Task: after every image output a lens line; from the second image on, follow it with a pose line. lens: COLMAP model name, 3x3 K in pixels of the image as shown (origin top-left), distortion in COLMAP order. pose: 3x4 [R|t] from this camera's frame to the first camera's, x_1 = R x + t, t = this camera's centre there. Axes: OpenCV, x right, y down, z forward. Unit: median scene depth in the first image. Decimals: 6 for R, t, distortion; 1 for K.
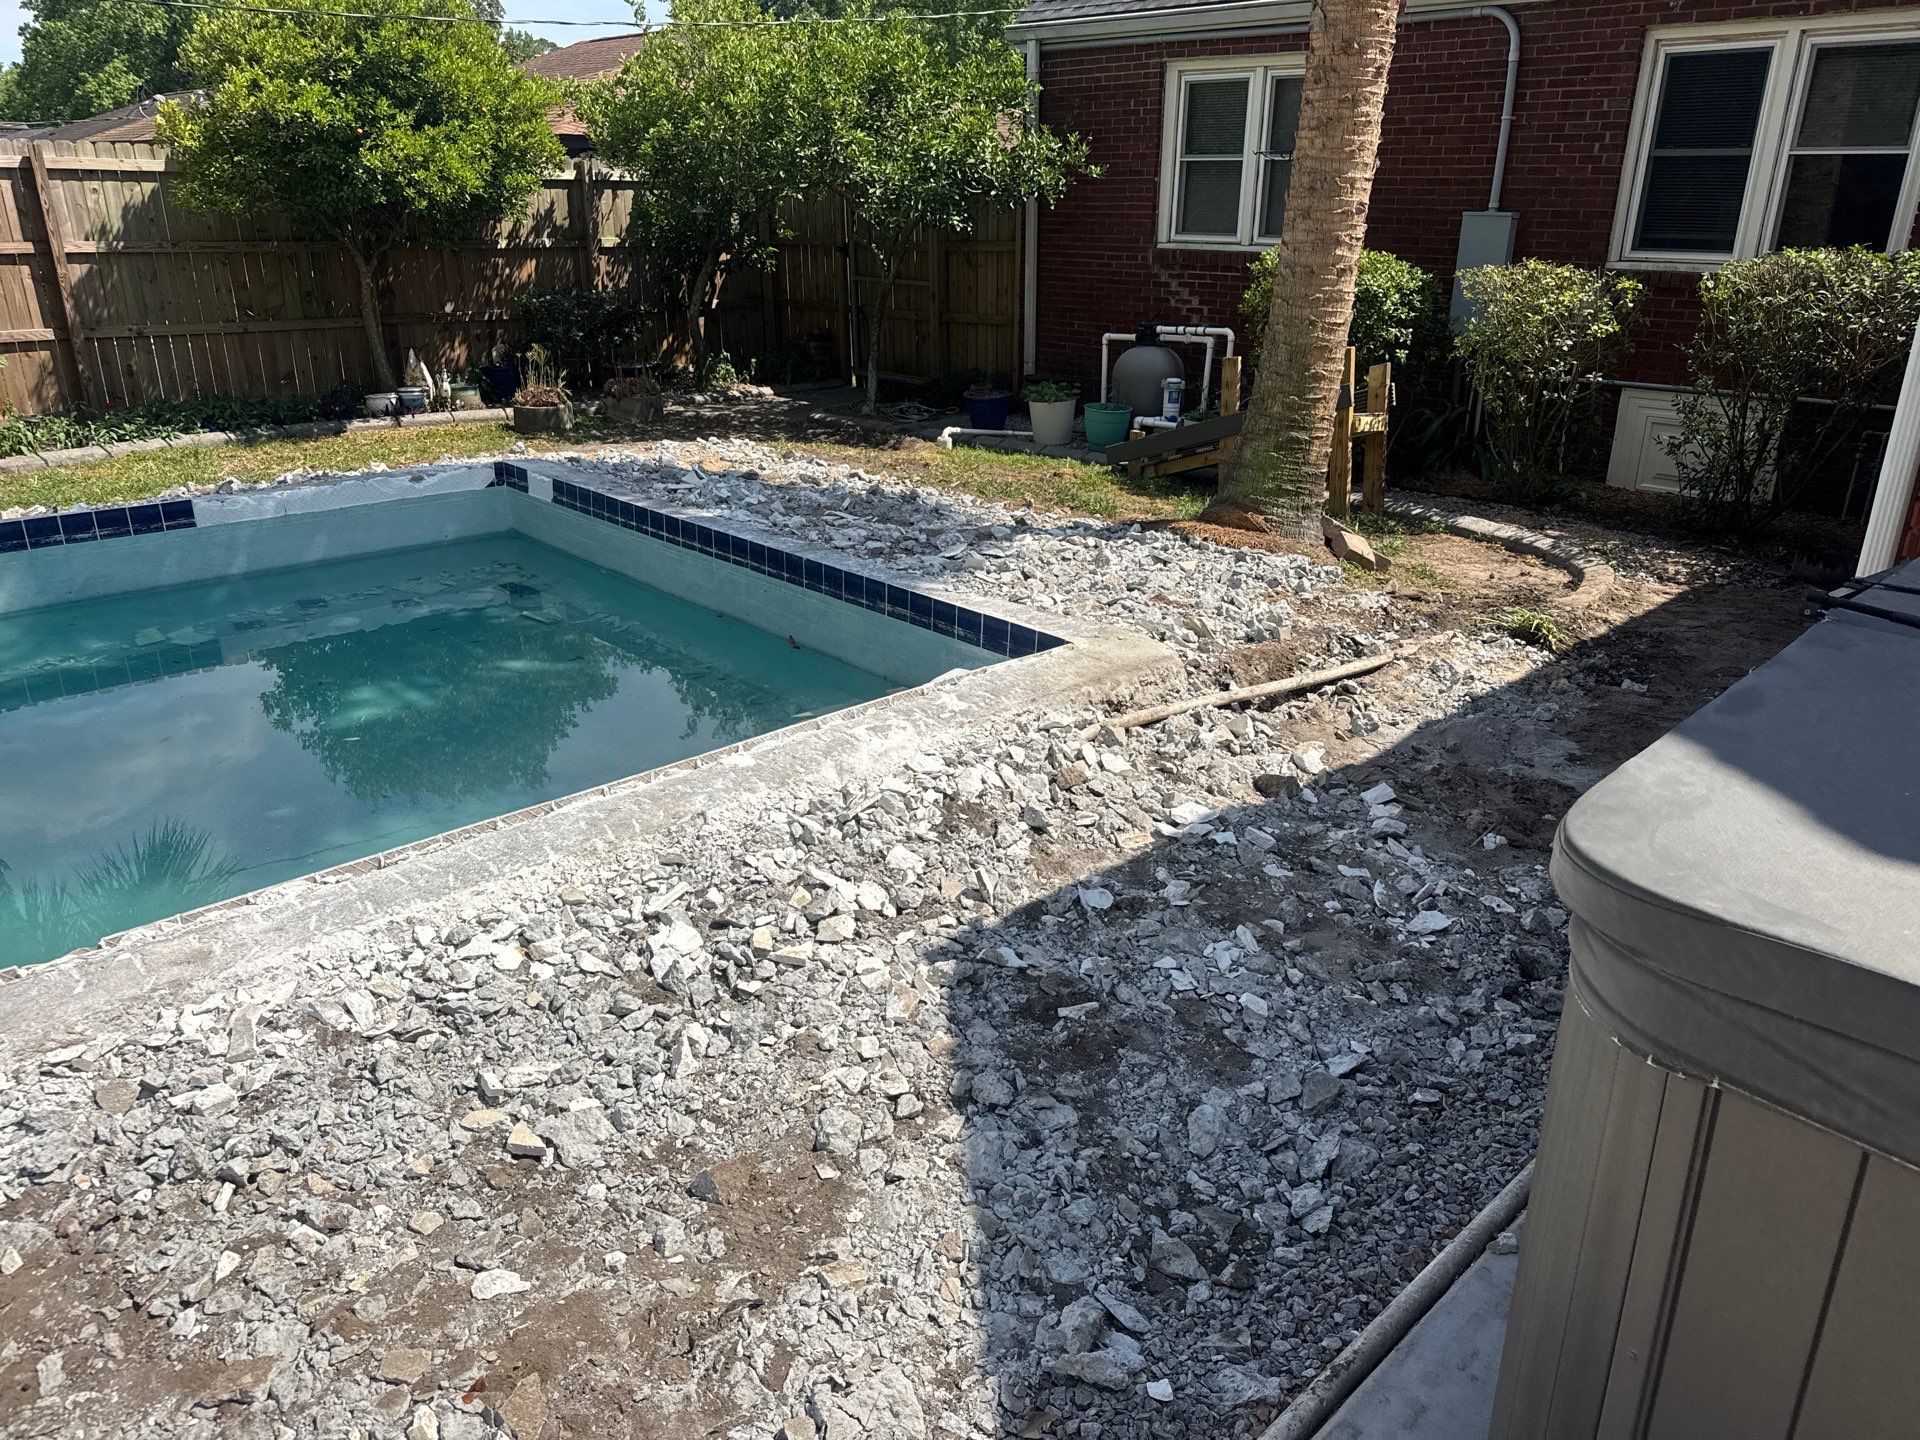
lens RADIAL K [[1330.4, 0, 995.7], [0, 1330.4, 710.8], [0, 0, 1]] dist [0.043840, -0.049653]
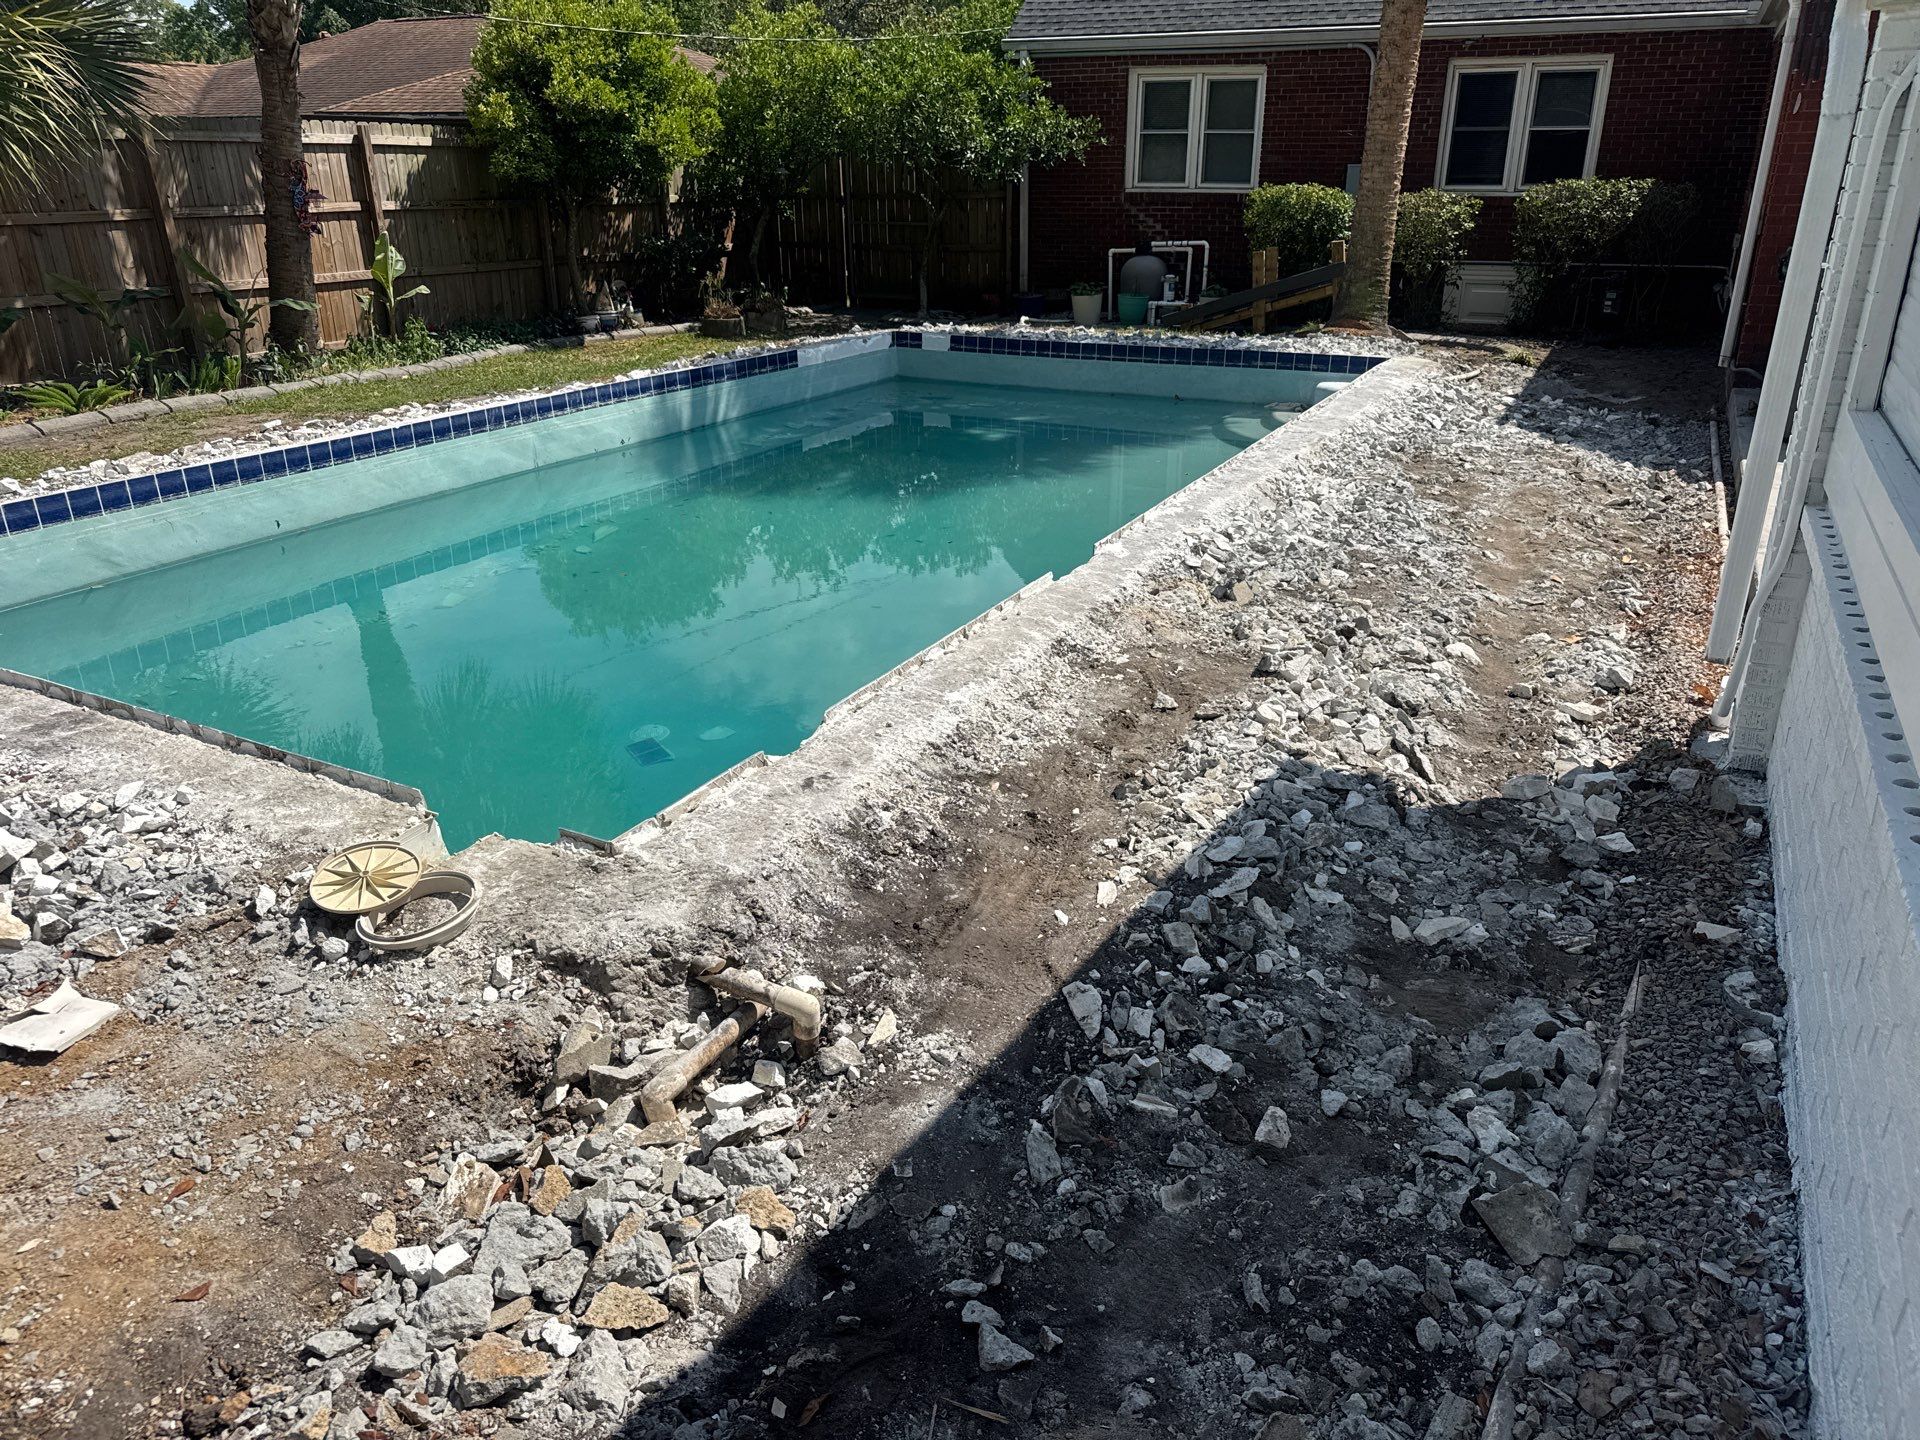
lens RADIAL K [[1330.4, 0, 985.2], [0, 1330.4, 734.5], [0, 0, 1]] dist [0.043840, -0.049653]
pose [[0.941547, -0.142690, 0.305170, -0.612160], [0.130570, 0.989629, 0.059878, 0.158130], [-0.310549, -0.016532, 0.950414, -0.421922]]
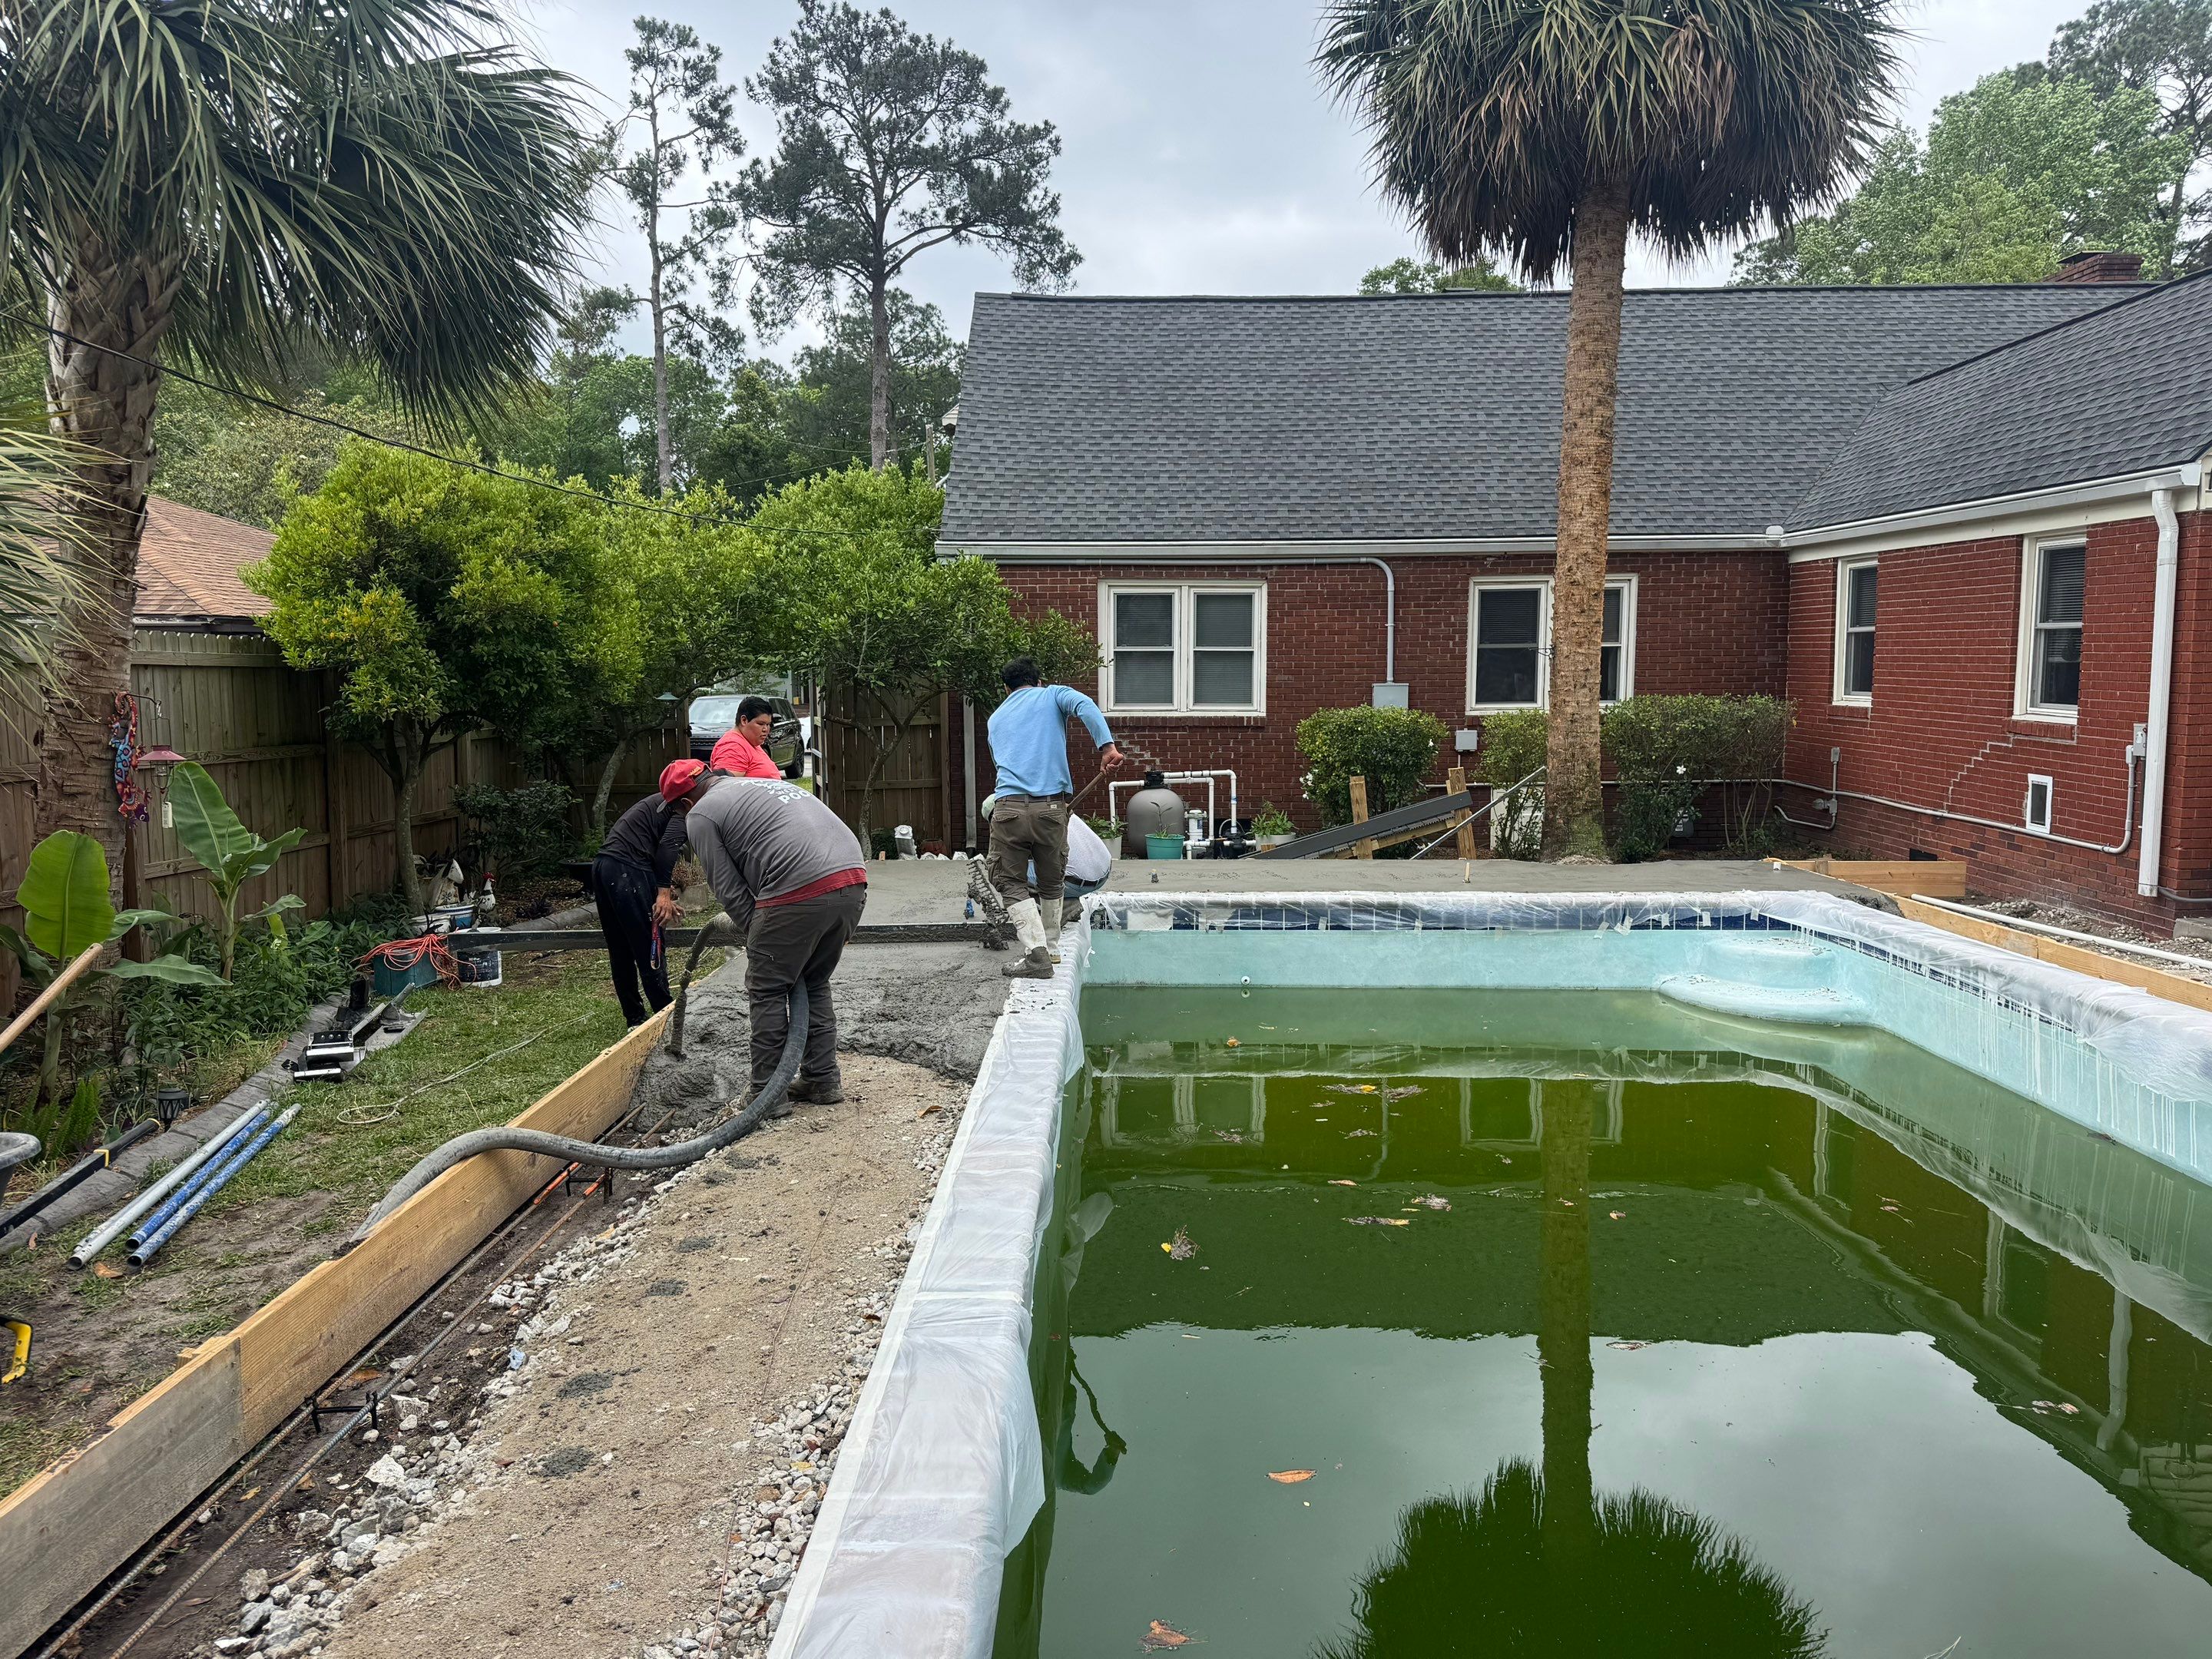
lens RADIAL K [[1532.7, 0, 1099.3], [0, 1532.7, 827.3], [0, 0, 1]] dist [0.043840, -0.049653]
pose [[0.698852, -0.086290, 0.710043, -0.933176], [0.270799, 0.950720, -0.150992, -0.040966], [-0.662023, 0.297800, 0.687780, 0.073141]]
